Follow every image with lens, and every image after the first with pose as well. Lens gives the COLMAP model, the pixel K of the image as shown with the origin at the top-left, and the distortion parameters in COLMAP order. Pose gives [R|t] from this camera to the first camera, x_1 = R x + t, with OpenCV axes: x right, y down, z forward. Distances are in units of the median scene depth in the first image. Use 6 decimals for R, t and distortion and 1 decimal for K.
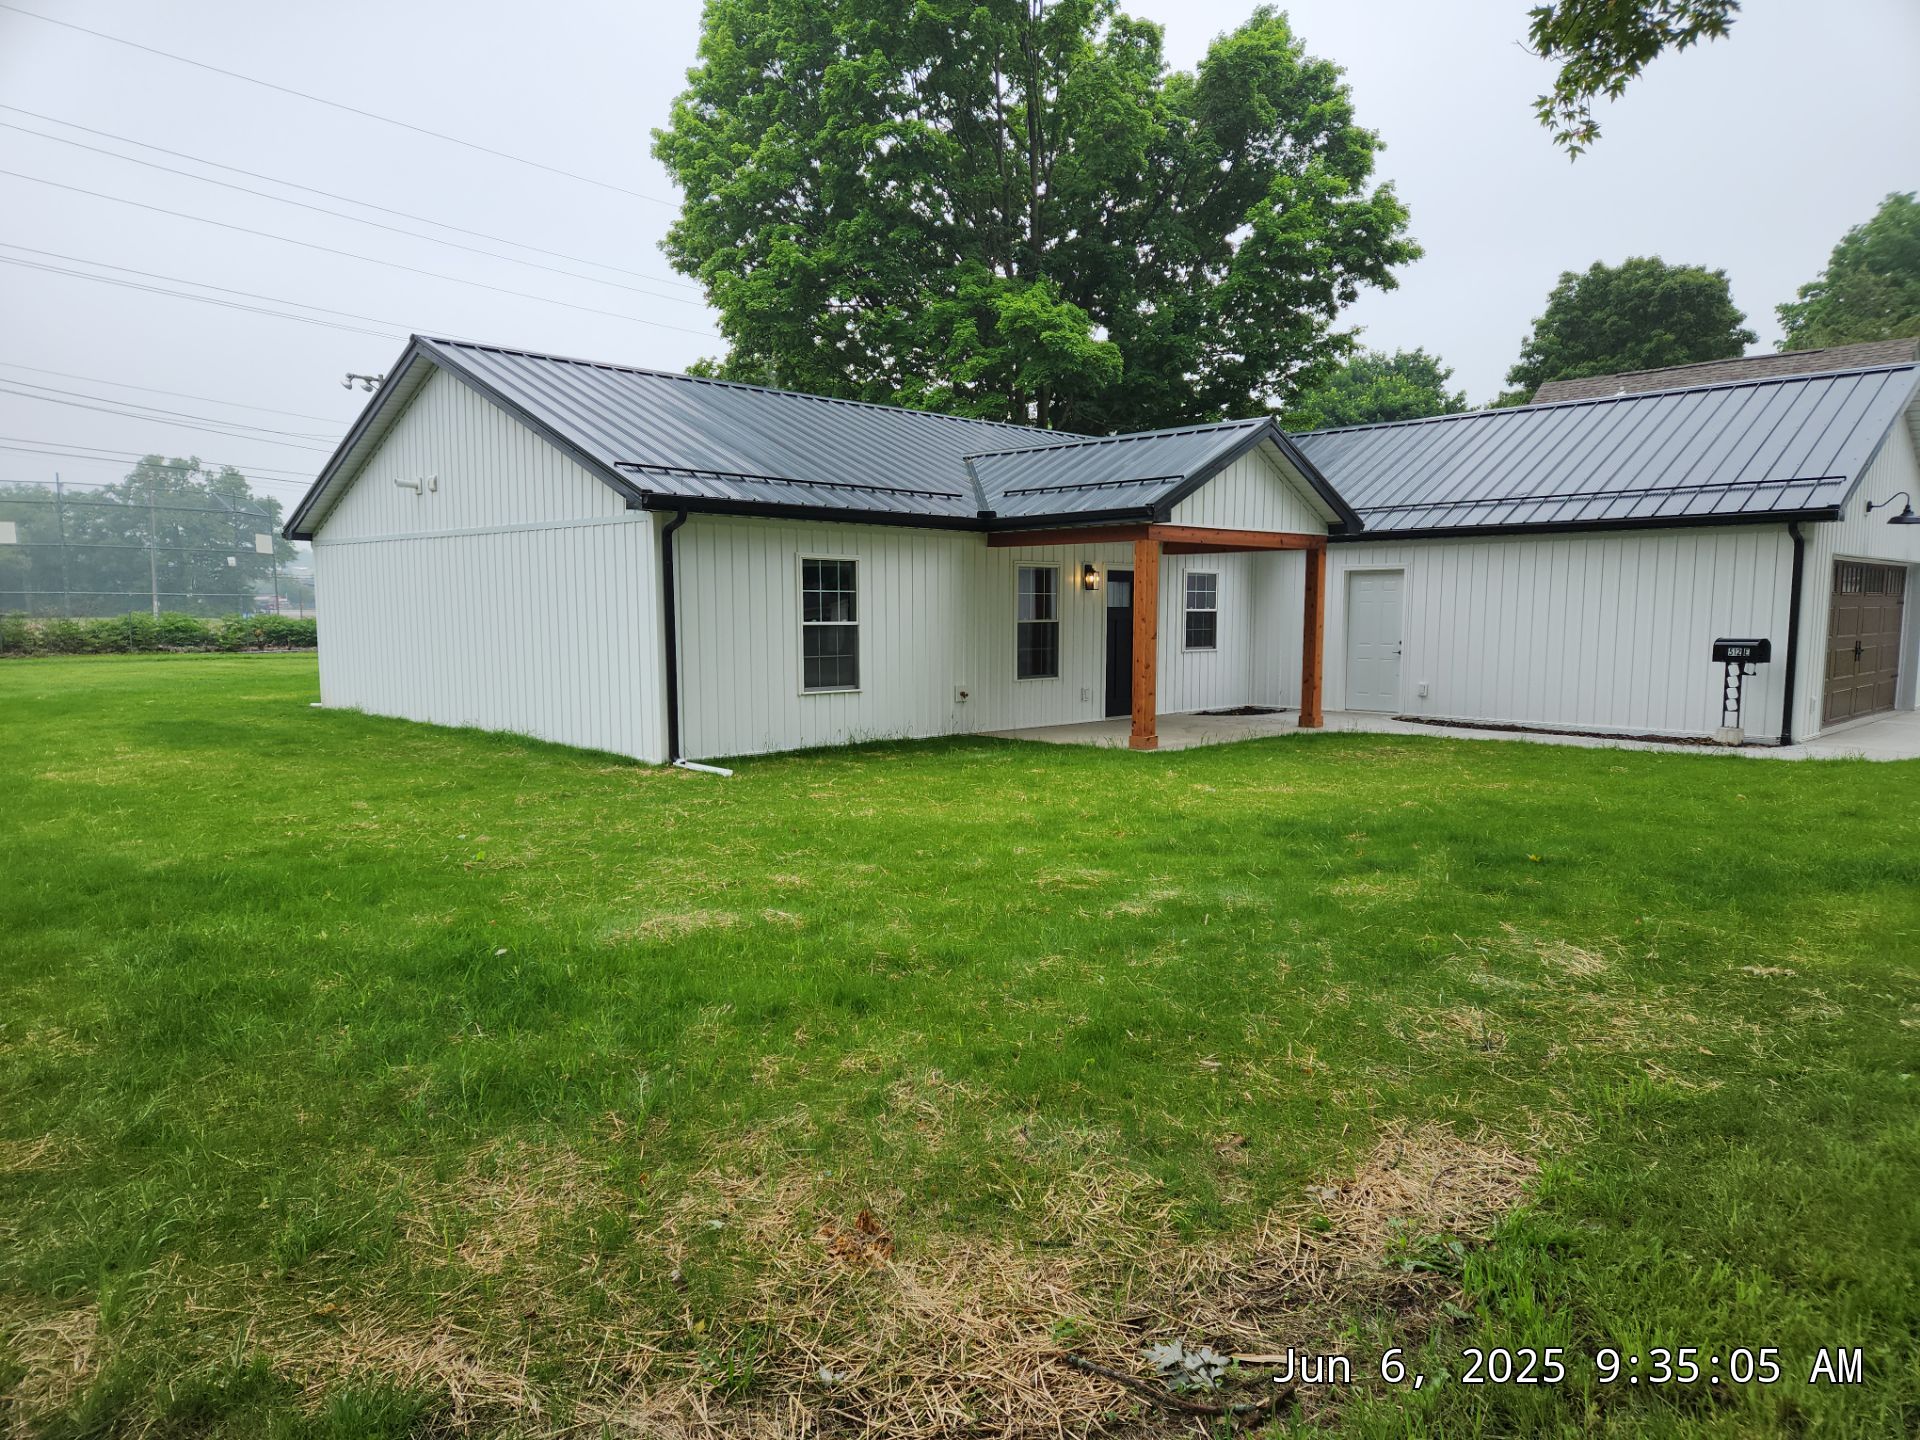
lens RADIAL K [[1280.1, 0, 967.5], [0, 1280.1, 729.3], [0, 0, 1]] dist [0.048644, -0.002290]
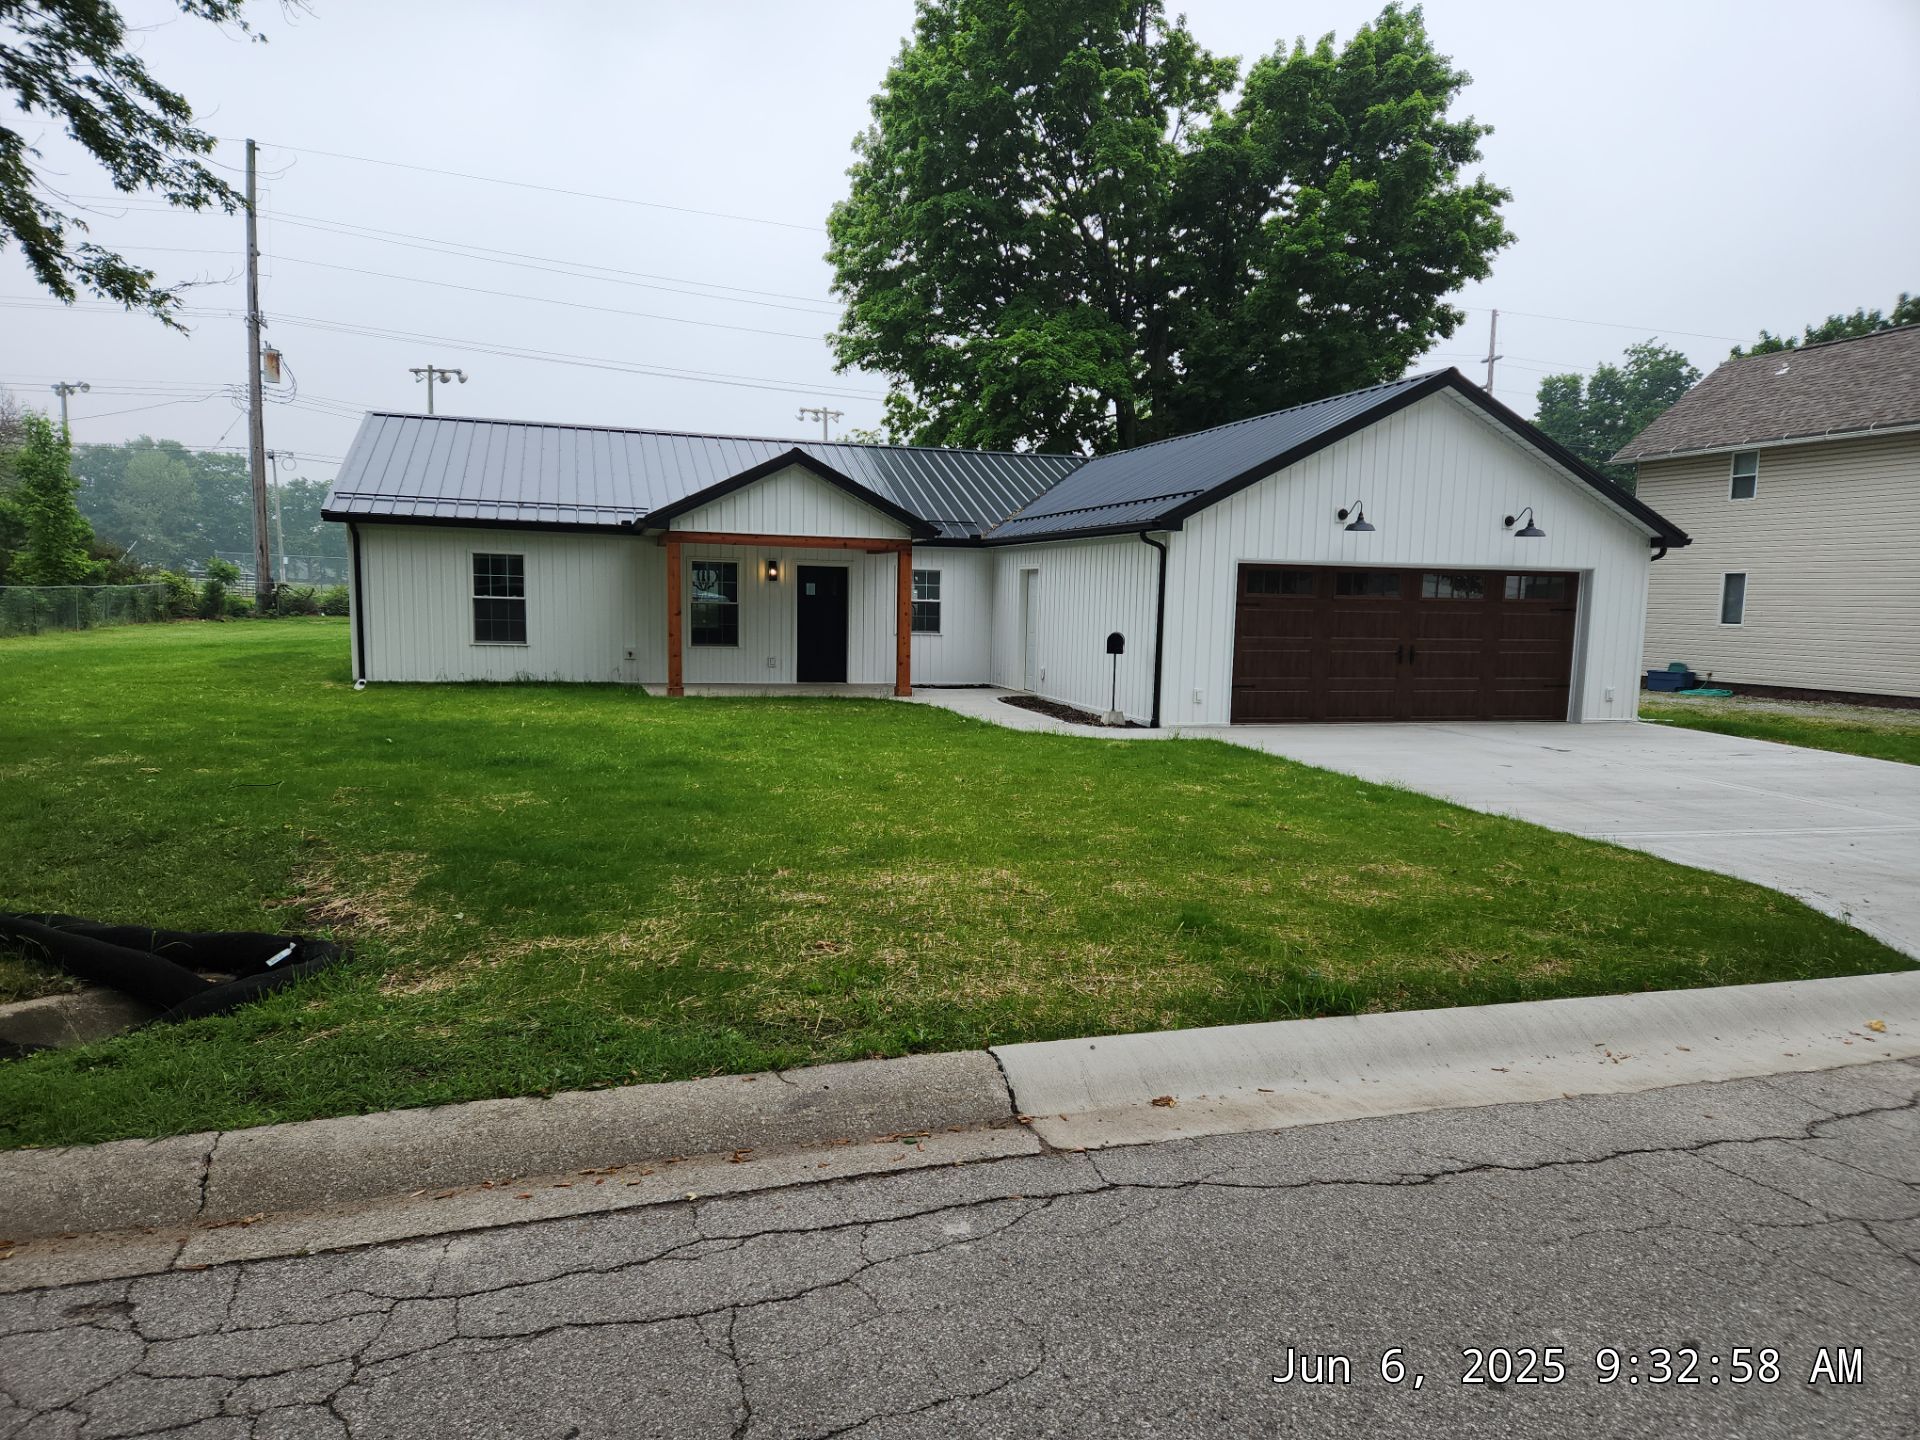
lens RADIAL K [[1280.1, 0, 967.5], [0, 1280.1, 729.3], [0, 0, 1]] dist [0.048644, -0.002290]
pose [[0.880726, 0.069264, -0.468534, 0.882295], [-0.068874, 0.997463, 0.017990, 0.003541], [0.468591, 0.016426, 0.883262, -0.043293]]
